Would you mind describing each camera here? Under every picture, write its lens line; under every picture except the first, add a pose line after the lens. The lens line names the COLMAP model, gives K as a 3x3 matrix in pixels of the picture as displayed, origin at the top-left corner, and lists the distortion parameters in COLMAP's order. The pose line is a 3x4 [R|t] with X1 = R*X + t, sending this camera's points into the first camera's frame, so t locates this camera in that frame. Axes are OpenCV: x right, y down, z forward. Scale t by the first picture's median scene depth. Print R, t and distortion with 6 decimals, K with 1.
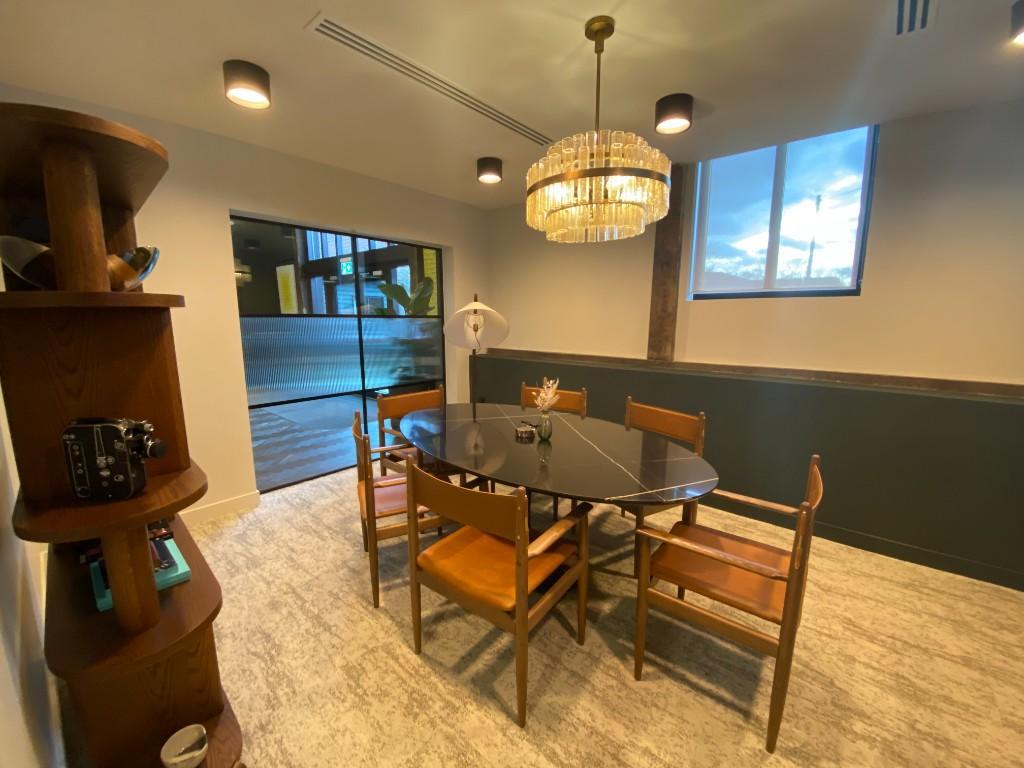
lens RADIAL K [[413.1, 0, 512.0], [0, 413.1, 384.0], [0, 0, 1]] dist [0.001609, -0.012679]
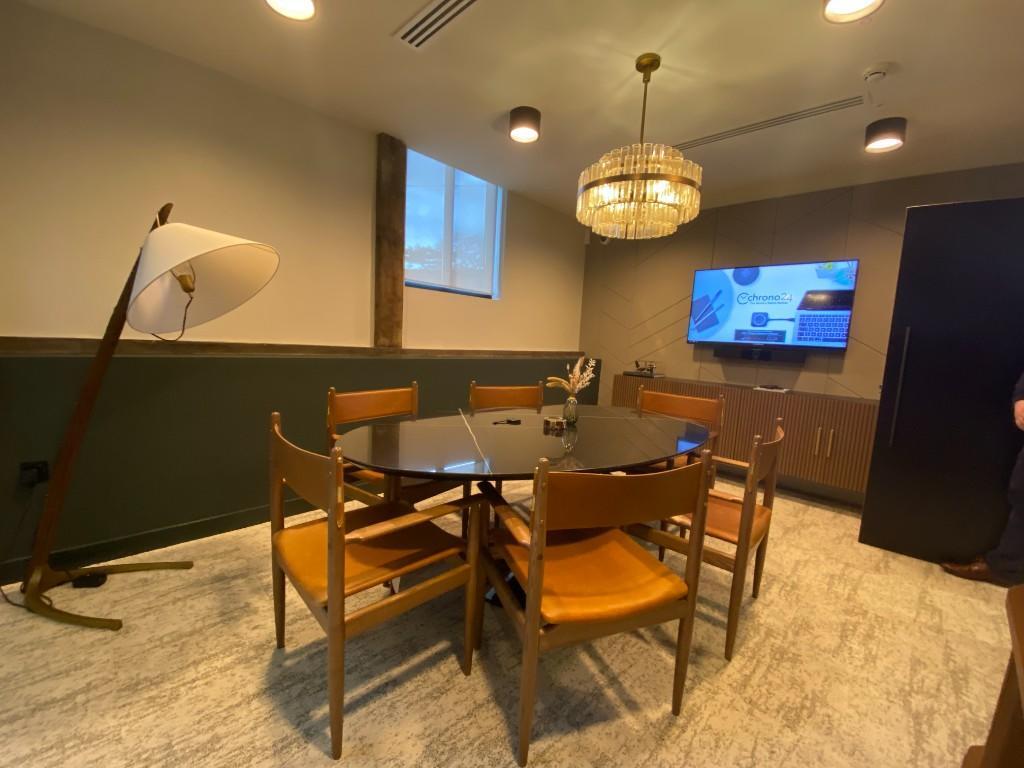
lens RADIAL K [[413.1, 0, 512.0], [0, 413.1, 384.0], [0, 0, 1]] dist [0.001609, -0.012679]
pose [[0.067286, -0.107608, 0.991914, -1.081917], [0.100622, 0.989830, 0.100557, -0.084733], [-0.992647, 0.093042, 0.077429, 1.336705]]
